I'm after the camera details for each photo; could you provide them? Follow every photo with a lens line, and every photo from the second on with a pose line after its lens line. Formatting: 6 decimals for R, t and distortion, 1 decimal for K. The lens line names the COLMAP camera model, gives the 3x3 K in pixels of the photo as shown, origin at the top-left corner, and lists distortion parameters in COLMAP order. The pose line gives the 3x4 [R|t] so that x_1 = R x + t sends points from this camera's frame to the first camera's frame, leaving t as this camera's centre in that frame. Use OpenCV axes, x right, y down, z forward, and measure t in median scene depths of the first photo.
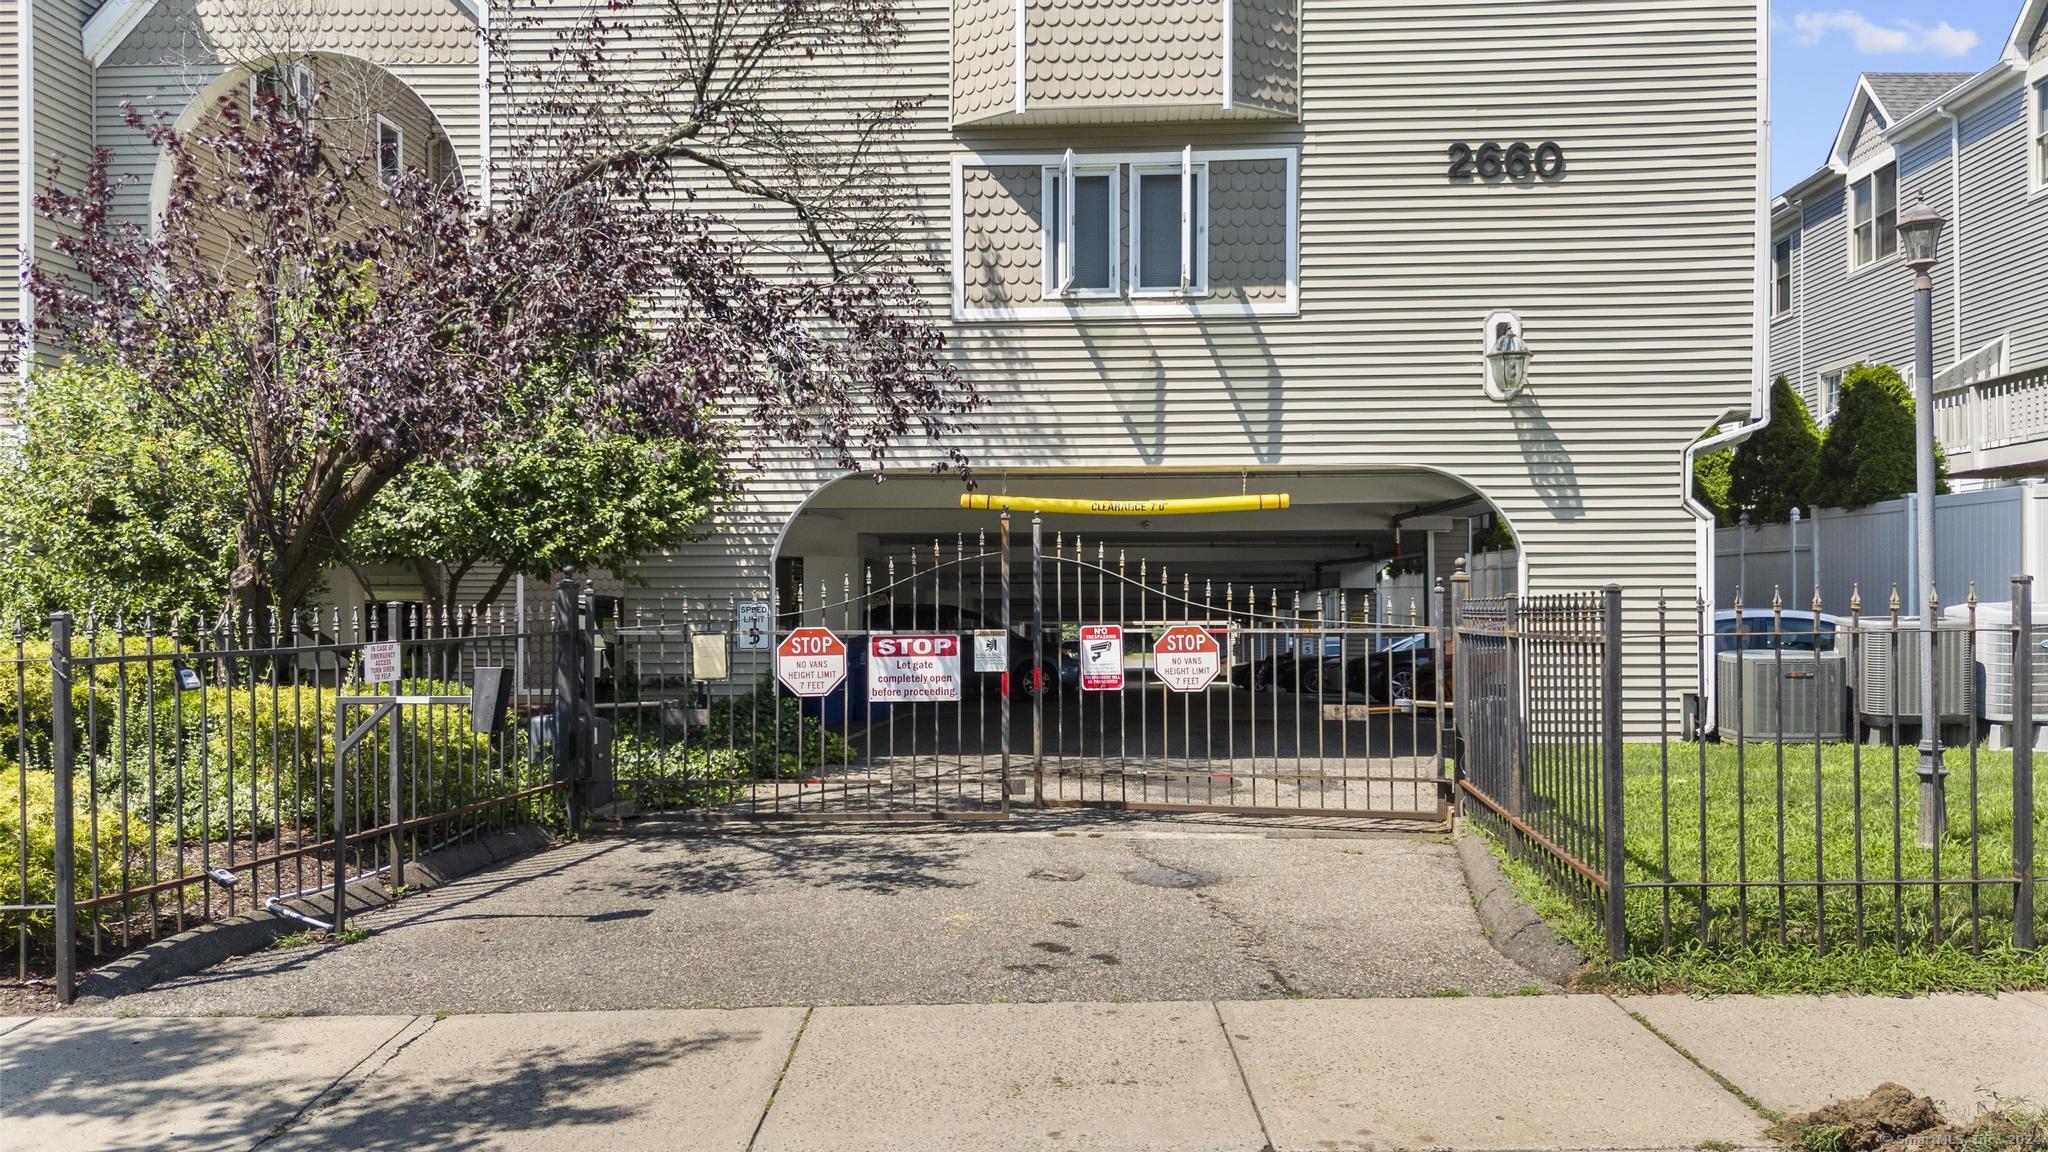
lens RADIAL K [[1454.5, 0, 1022.7], [0, 1454.5, 587.2], [0, 0, 1]] dist [0.037208, -0.004219]
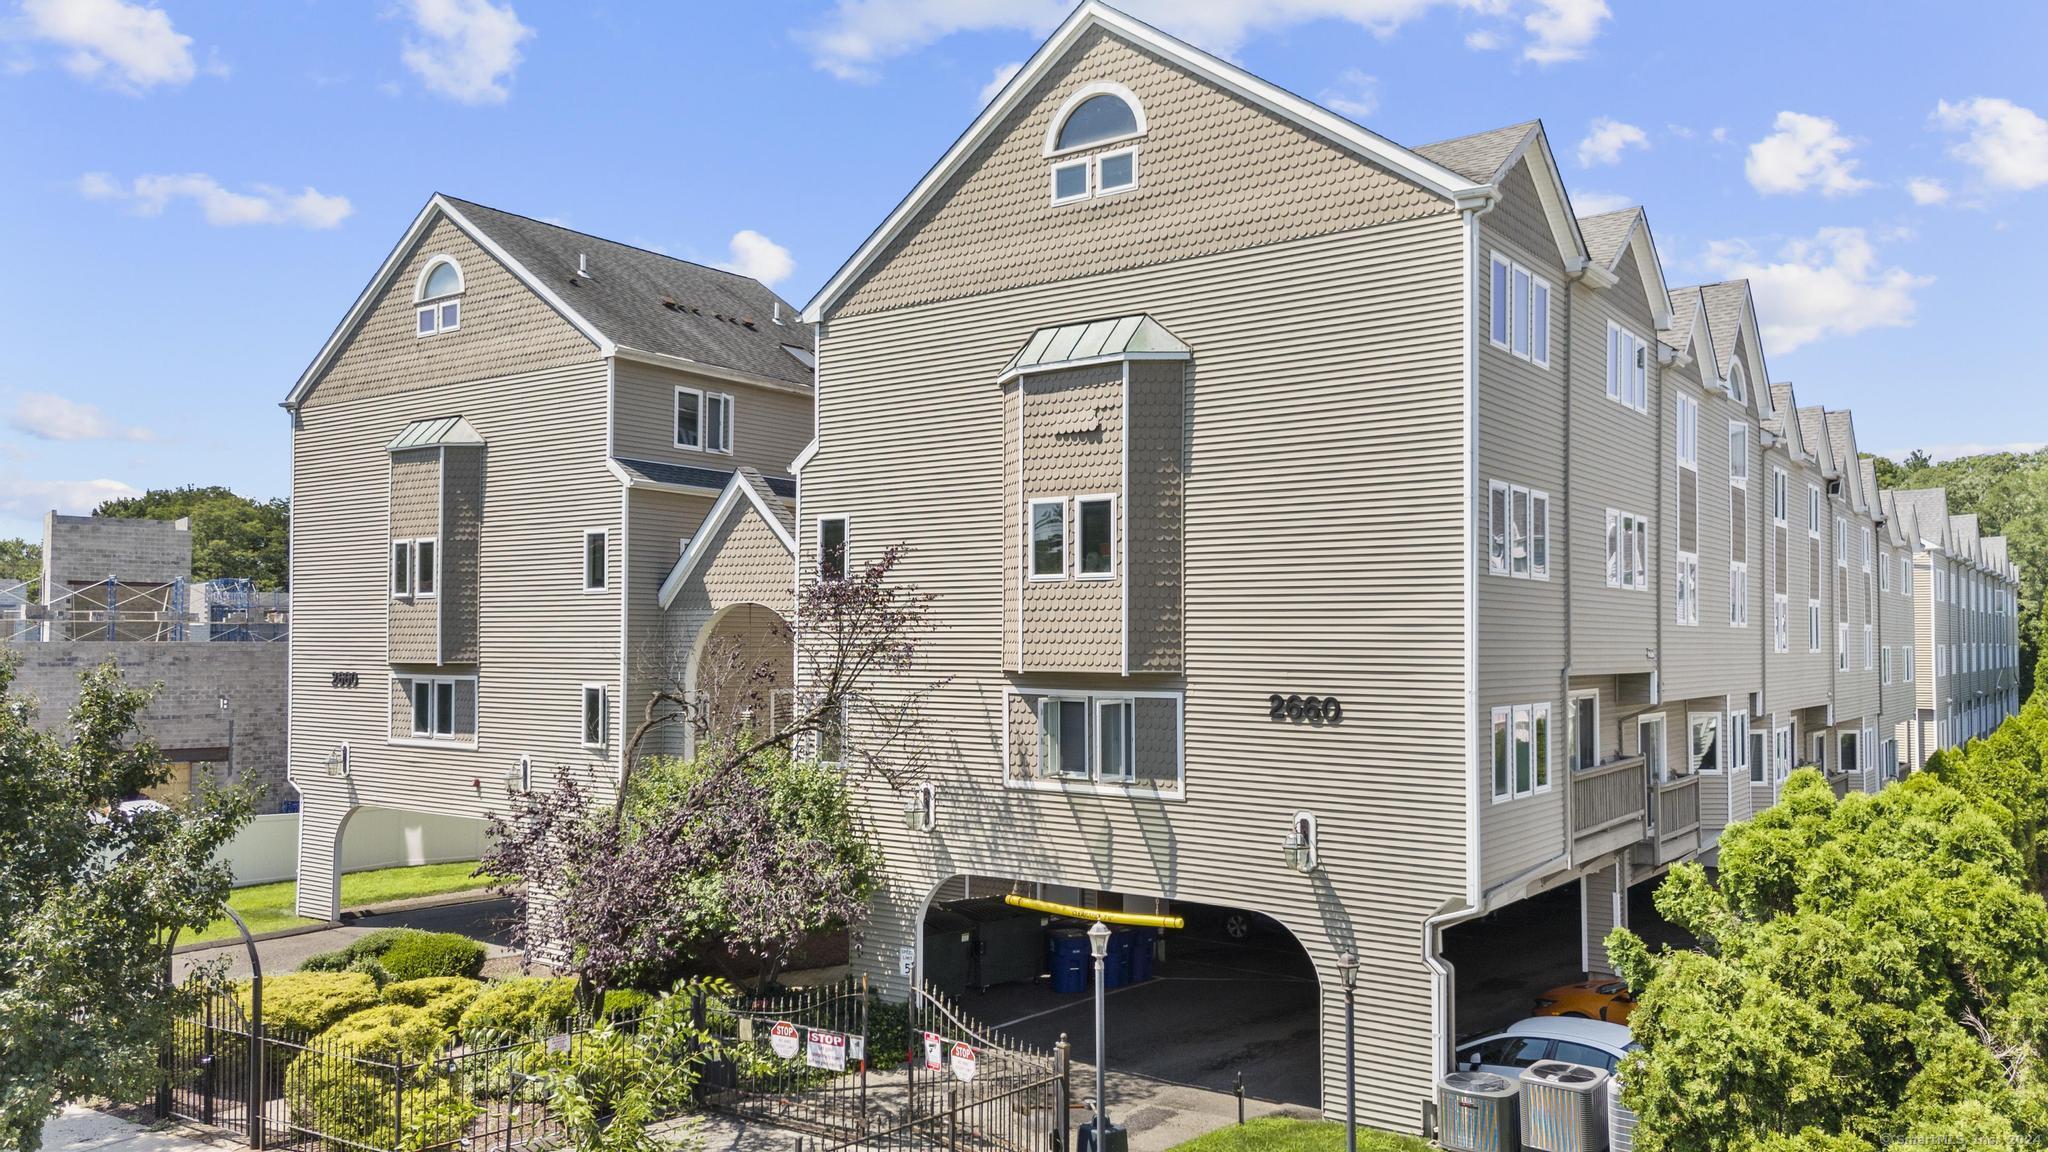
lens RADIAL K [[1454.5, 0, 1025.7], [0, 1454.5, 576.5], [0, 0, 1]] dist [0.037208, -0.004219]
pose [[0.842468, -0.018921, -0.538415, 0.874191], [-0.003413, 0.999176, -0.040454, -0.359242], [0.538736, 0.035919, 0.841708, -0.380169]]
